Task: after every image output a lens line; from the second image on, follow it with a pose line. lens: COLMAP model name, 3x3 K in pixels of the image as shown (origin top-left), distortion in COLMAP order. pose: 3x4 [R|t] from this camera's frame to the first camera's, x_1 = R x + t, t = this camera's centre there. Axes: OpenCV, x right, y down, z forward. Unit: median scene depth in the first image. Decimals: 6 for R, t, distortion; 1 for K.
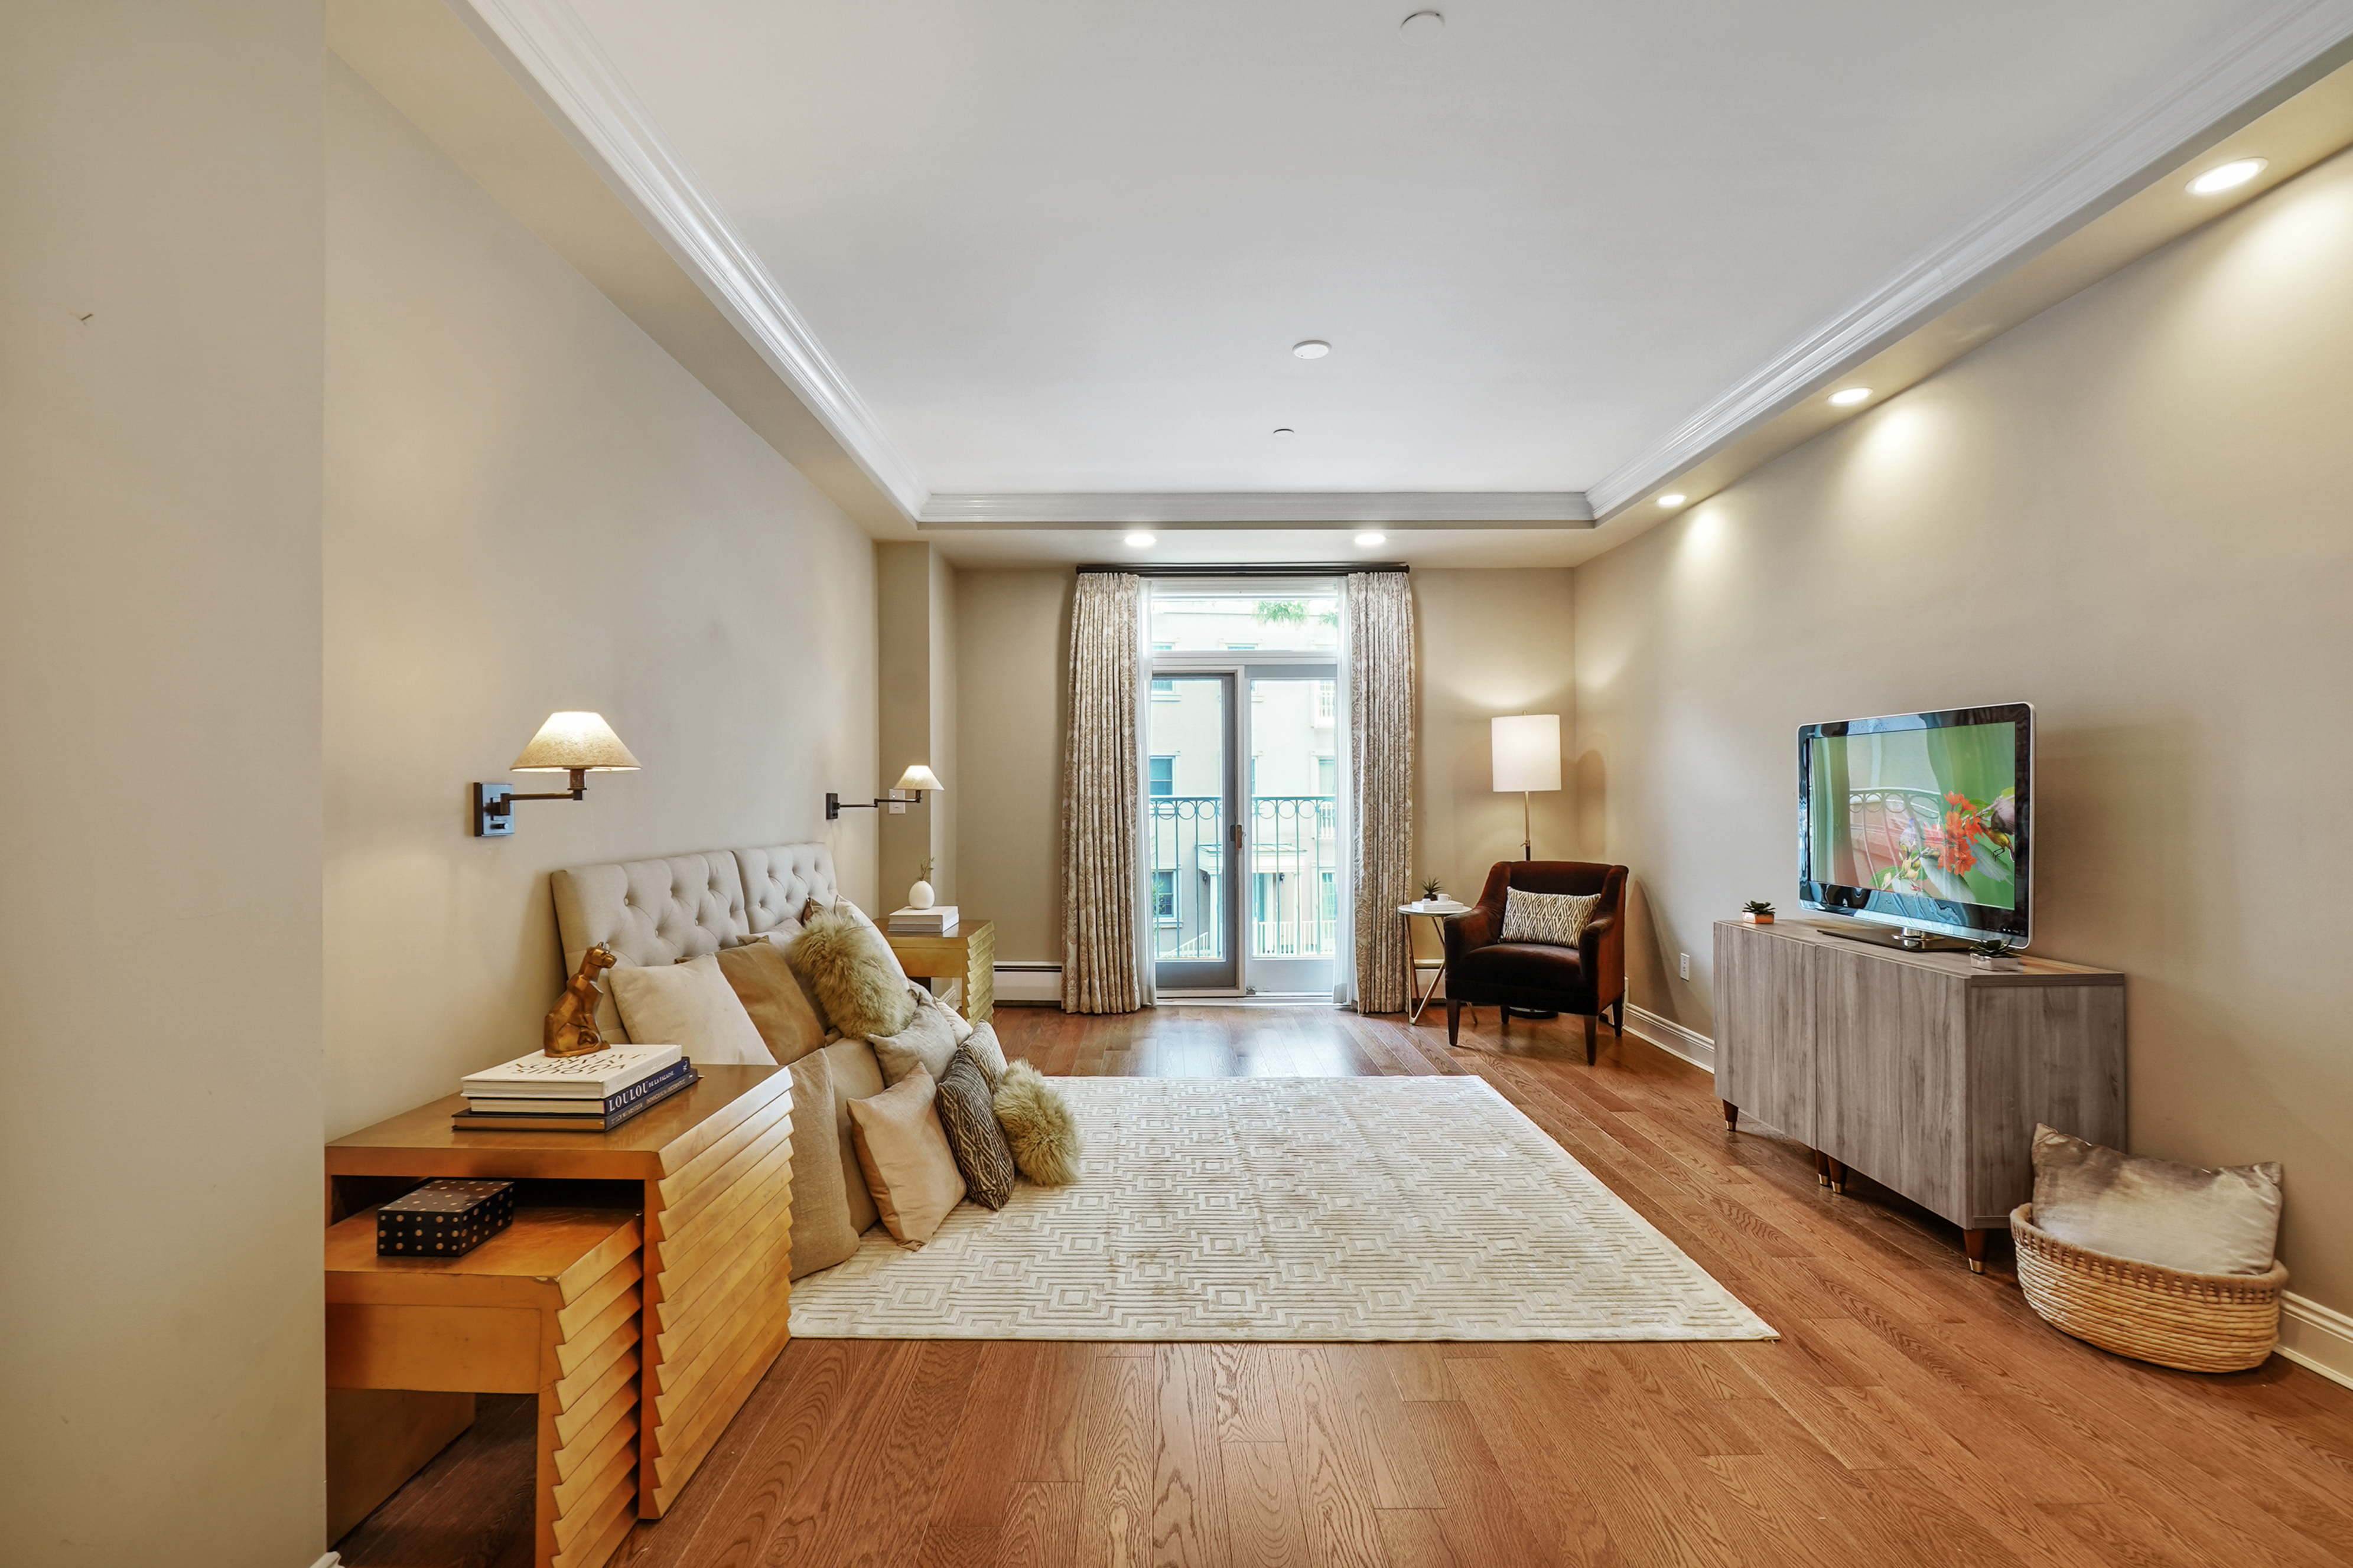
lens RADIAL K [[1029.4, 0, 1177.1], [0, 1029.4, 772.2], [0, 0, 1]] dist [-0.000361, 0.000368]
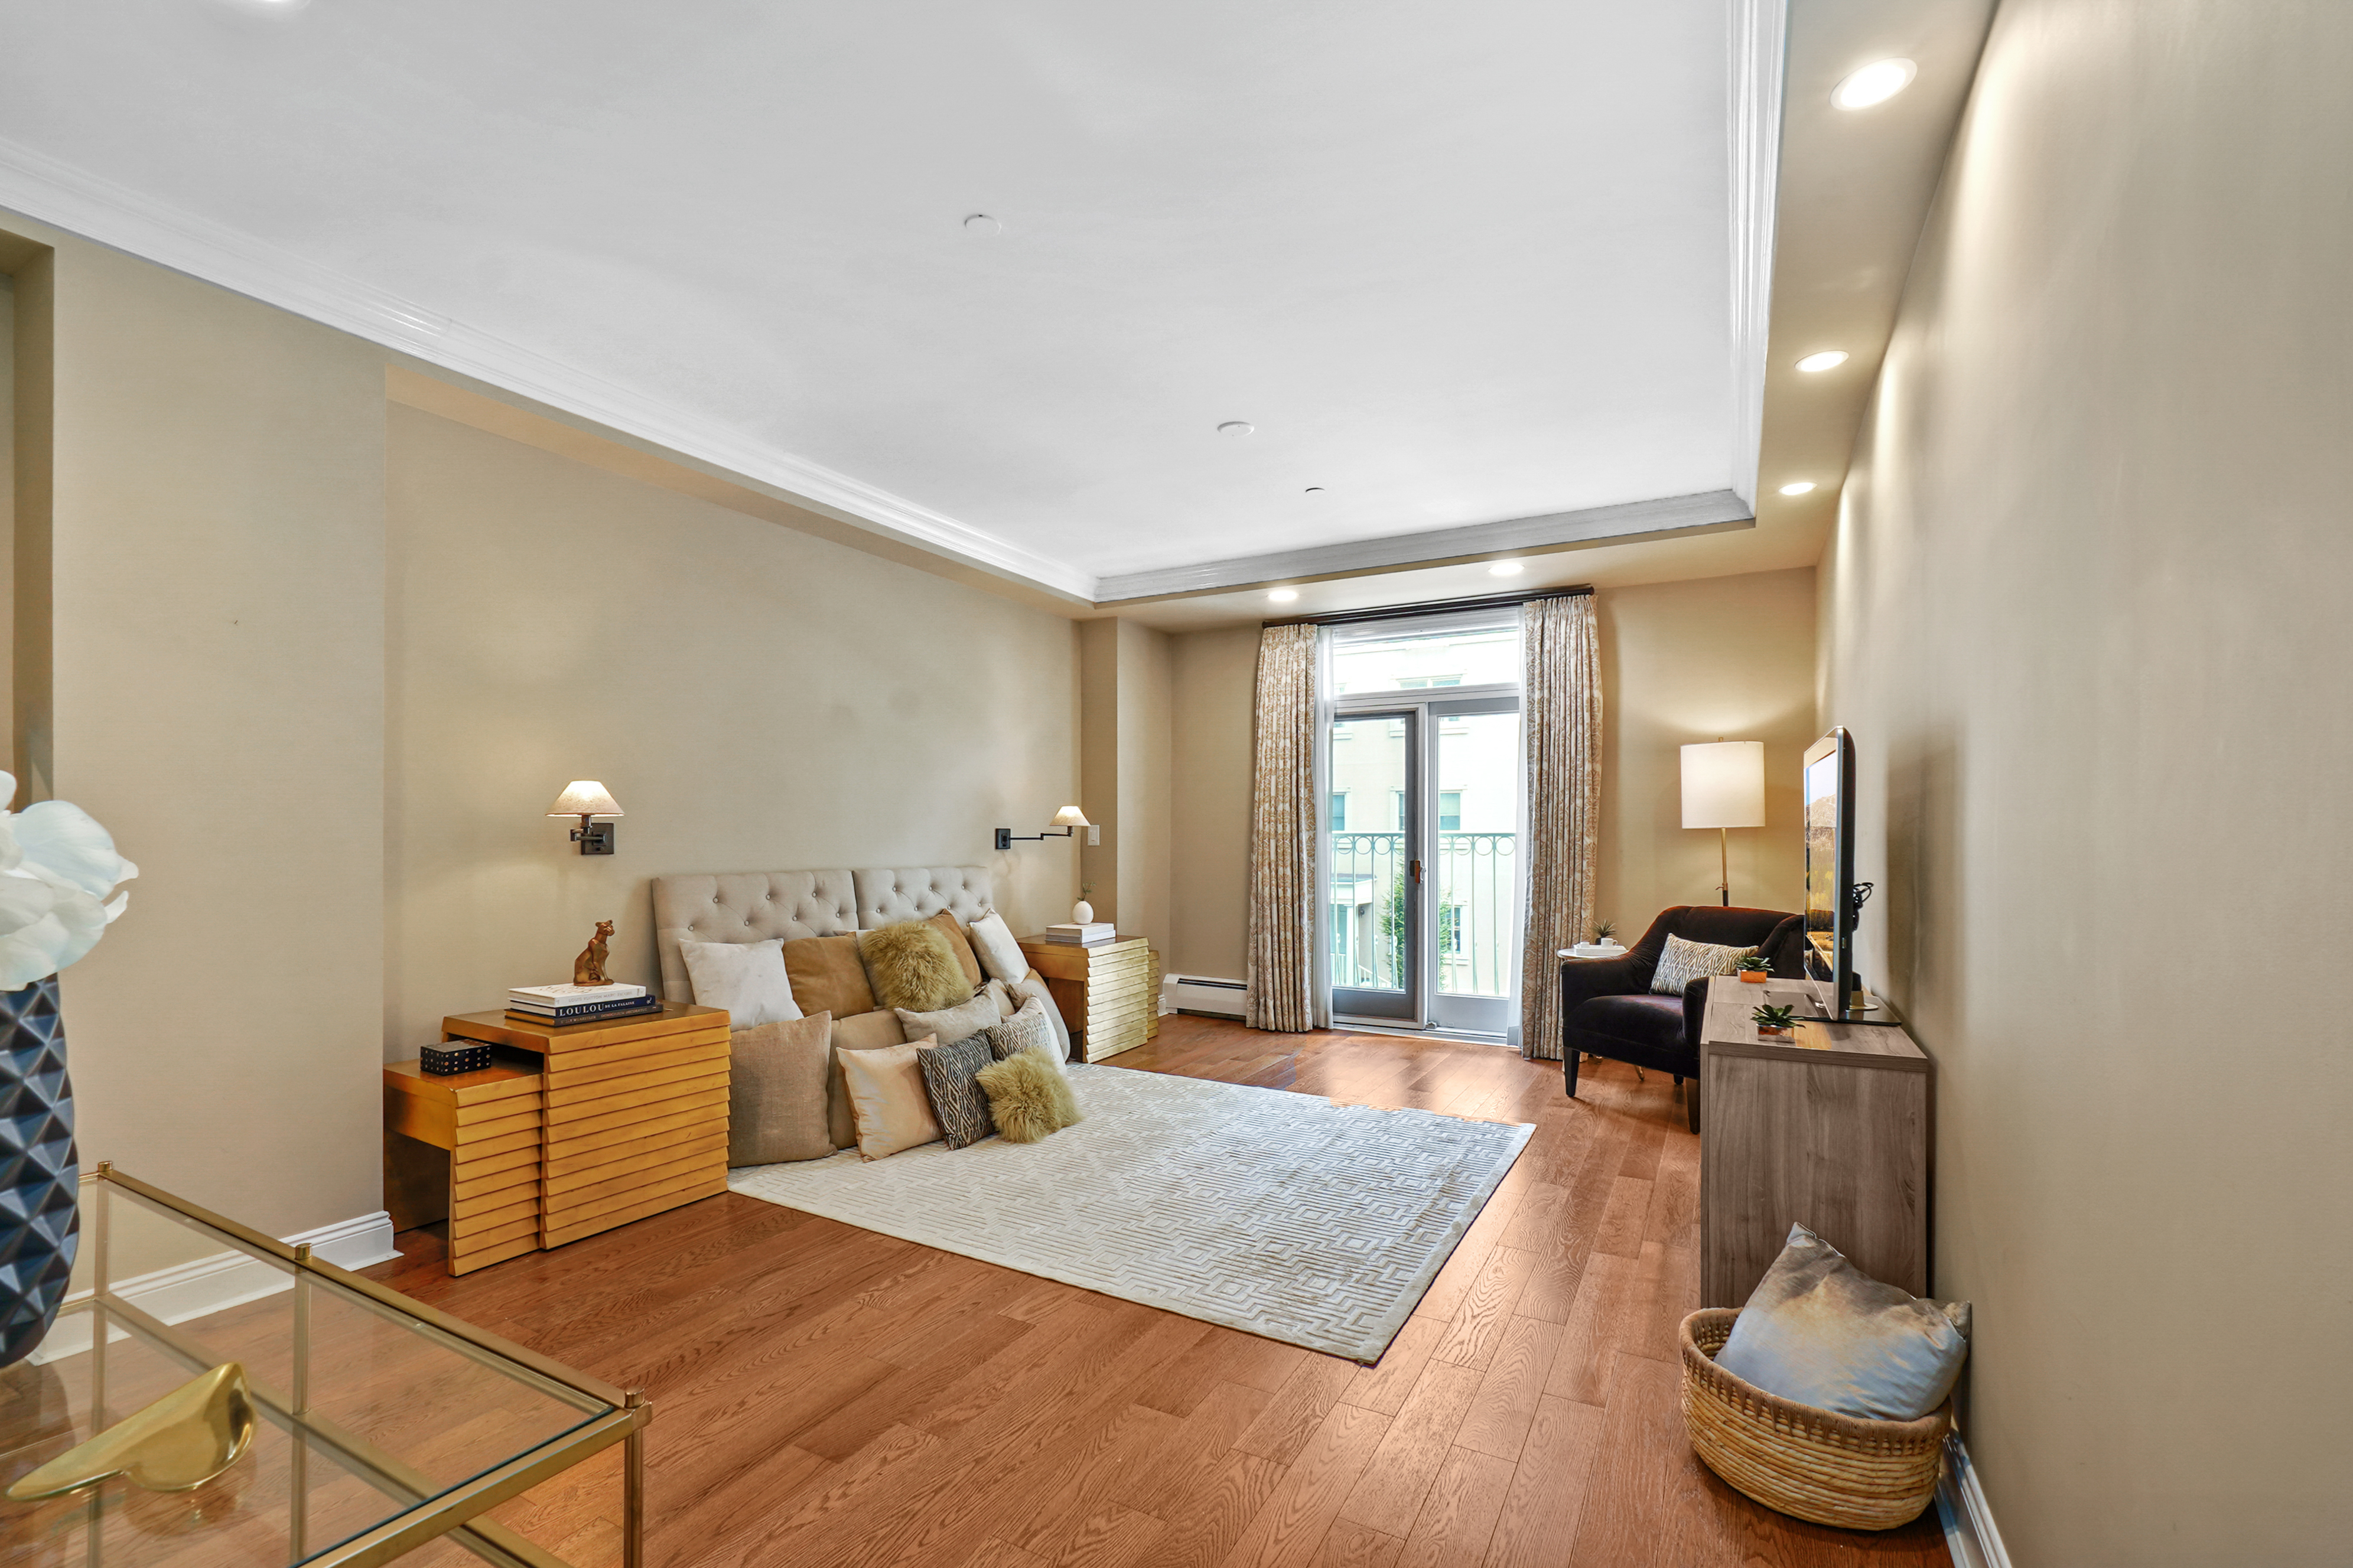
lens RADIAL K [[1018.8, 0, 1181.3], [0, 1018.8, 810.8], [0, 0, 1]] dist [-0.002087, -0.000111]
pose [[0.874043, -0.005020, -0.485822, 0.411378], [0.007431, 0.999968, 0.003037, -0.003058], [0.485791, -0.006265, 0.874053, 0.009273]]
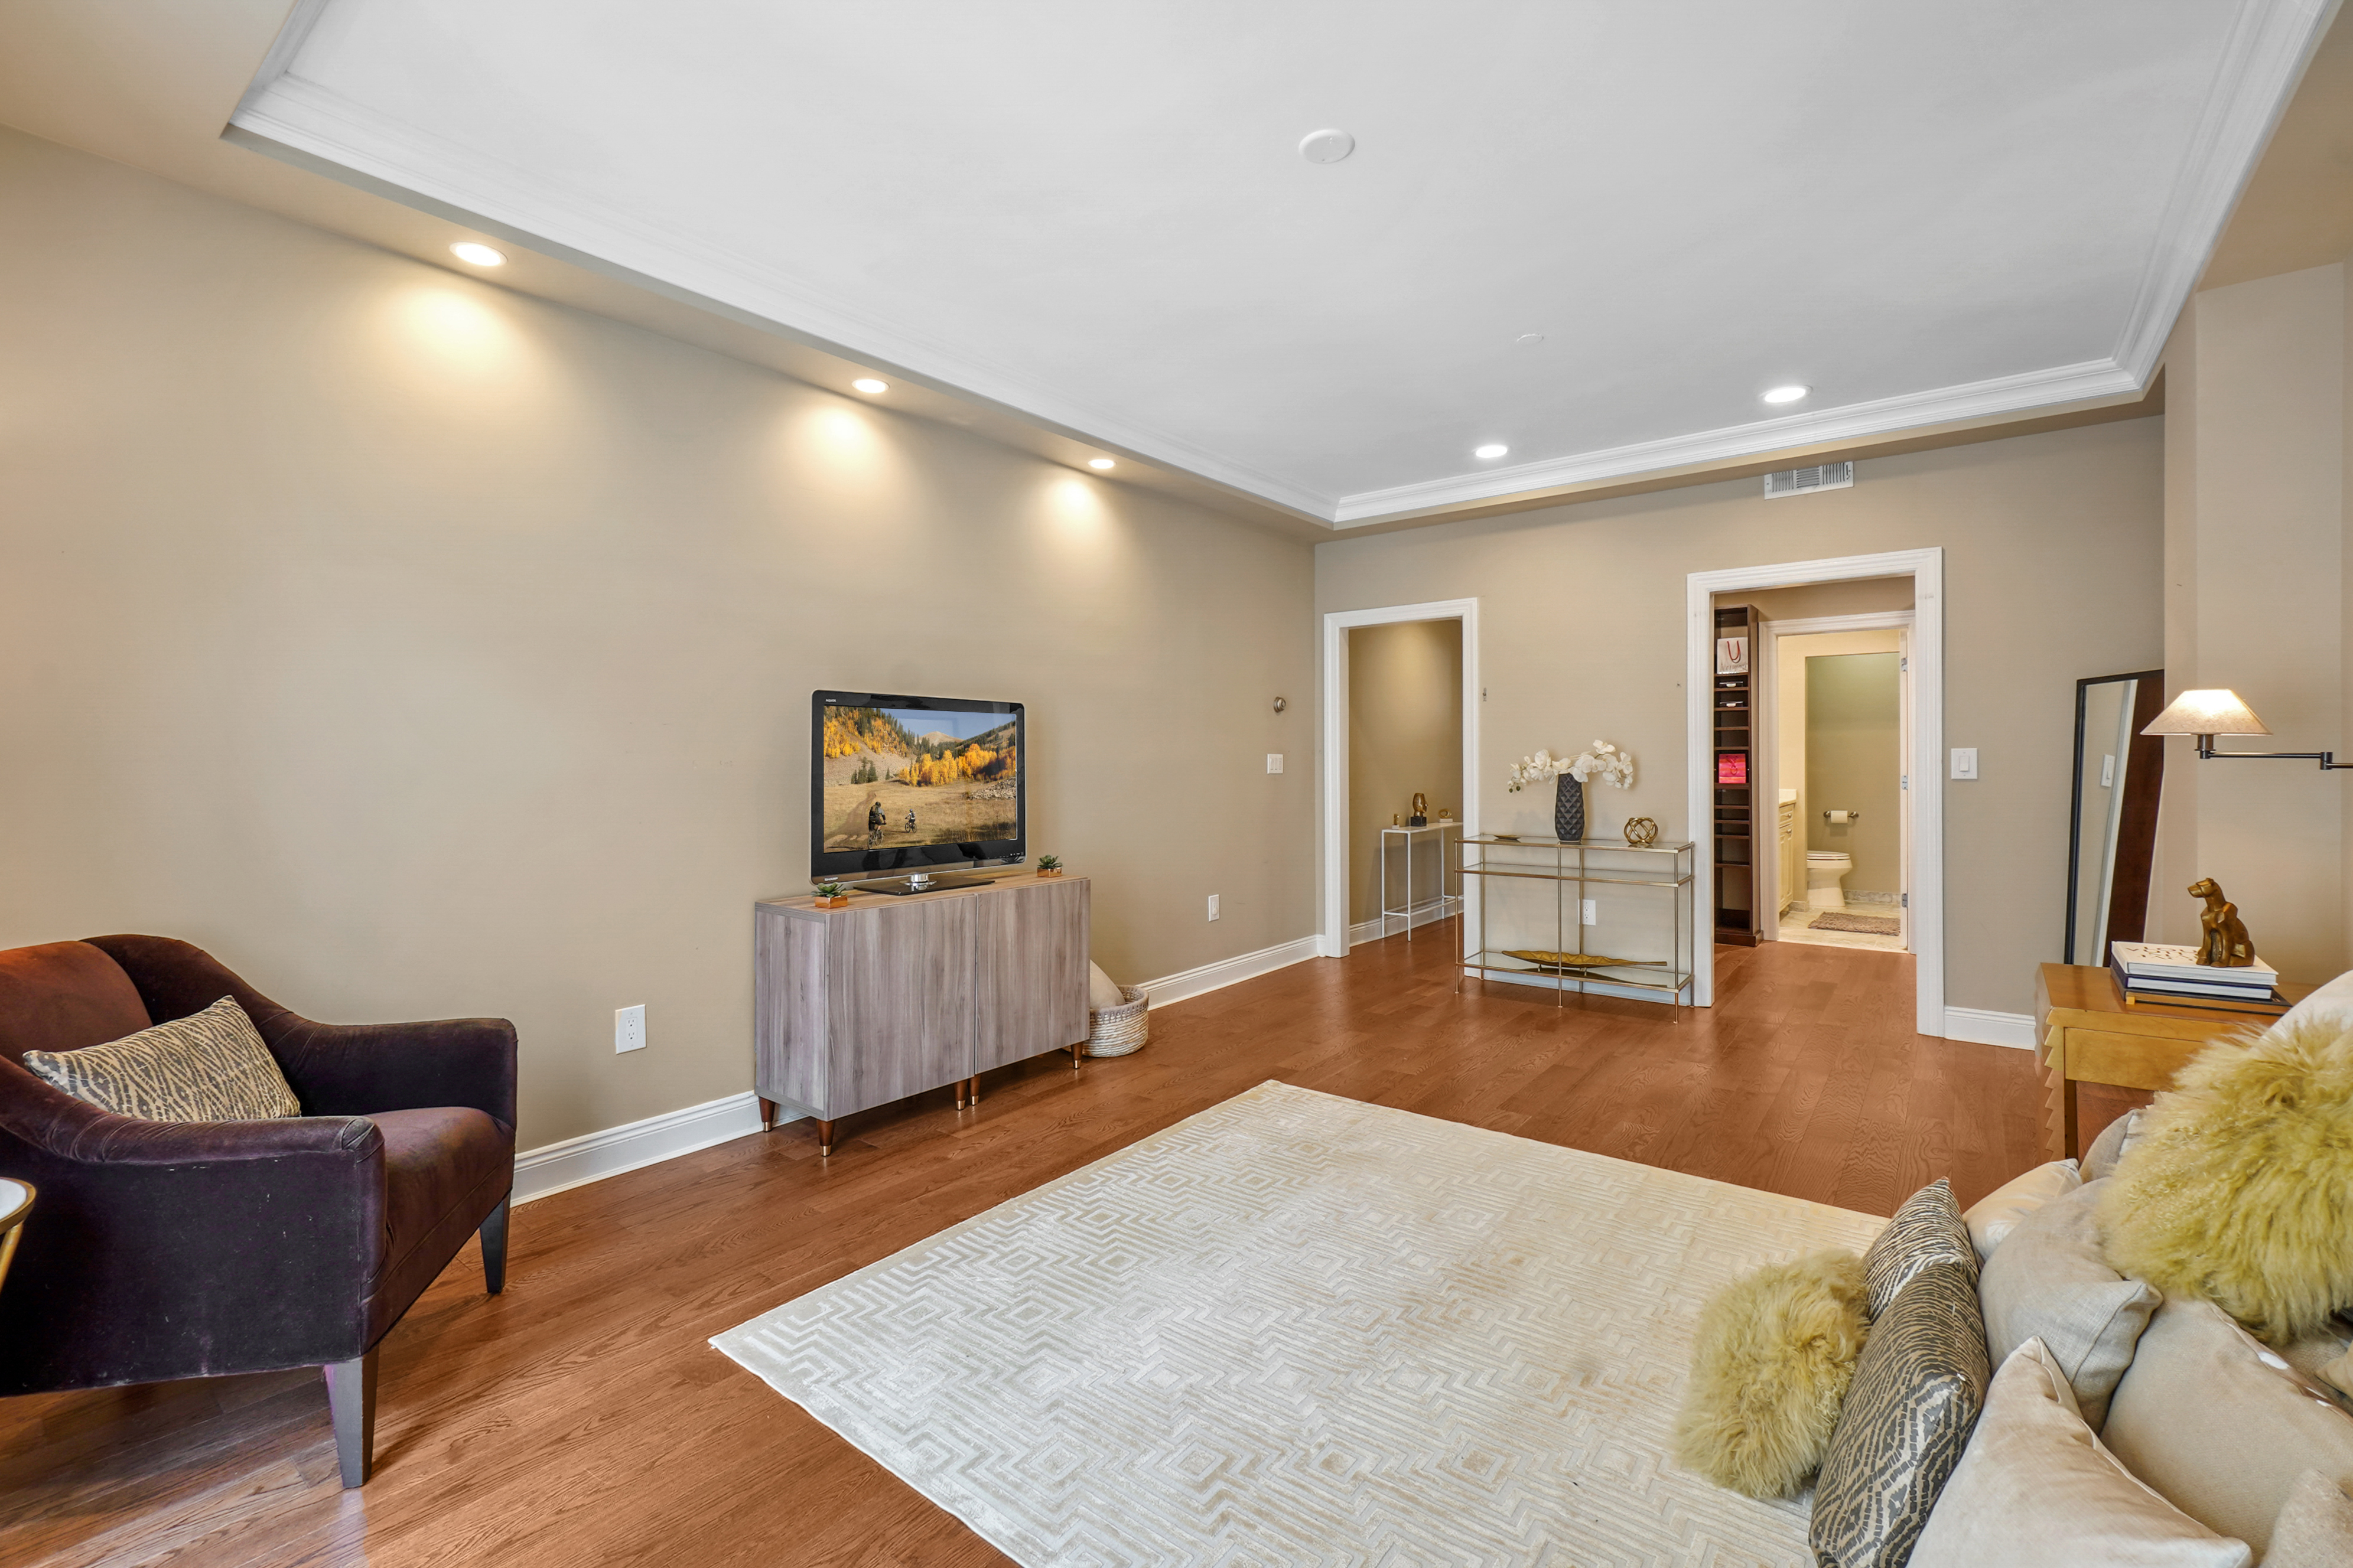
lens RADIAL K [[1005.8, 0, 1163.3], [0, 1005.8, 792.1], [0, 0, 1]] dist [-0.001765, -0.000491]
pose [[-0.776765, -0.012781, 0.629661, -0.142535], [-0.013578, 0.999902, 0.003546, 0.031402], [-0.629645, -0.005795, -0.776862, 1.083514]]
